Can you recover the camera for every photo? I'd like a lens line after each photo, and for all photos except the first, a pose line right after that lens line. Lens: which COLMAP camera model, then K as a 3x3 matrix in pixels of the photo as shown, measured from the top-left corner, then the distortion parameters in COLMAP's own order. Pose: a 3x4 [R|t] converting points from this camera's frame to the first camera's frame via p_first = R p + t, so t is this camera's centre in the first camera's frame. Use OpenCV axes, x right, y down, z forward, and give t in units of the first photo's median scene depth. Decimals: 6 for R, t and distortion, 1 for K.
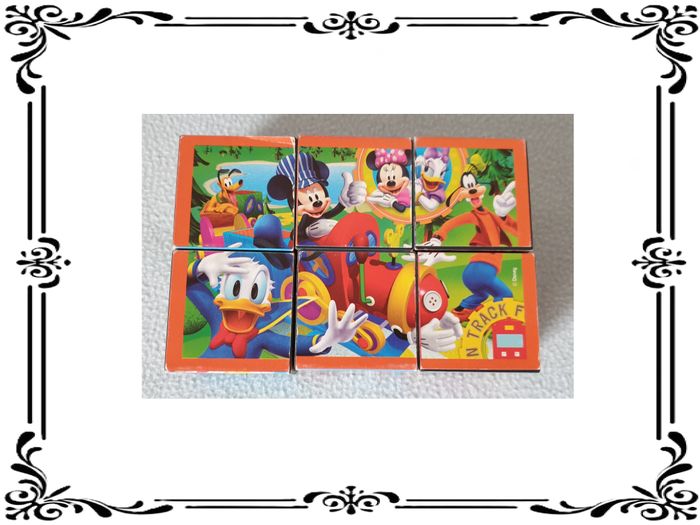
lens RADIAL K [[531.4, 0, 348.5], [0, 531.4, 263.5], [0, 0, 1]] dist [0.009705, -0.004387]
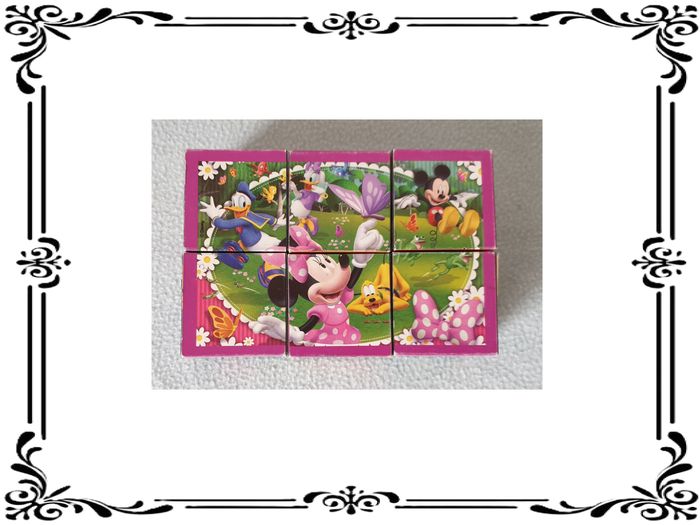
lens RADIAL K [[531.4, 0, 351.5], [0, 531.4, 262.3], [0, 0, 1]] dist [0.009705, -0.004387]
pose [[0.999526, -0.005507, -0.030274, 0.204066], [0.005421, 0.999981, -0.002905, -0.006381], [0.030289, 0.002740, 0.999537, -0.105542]]
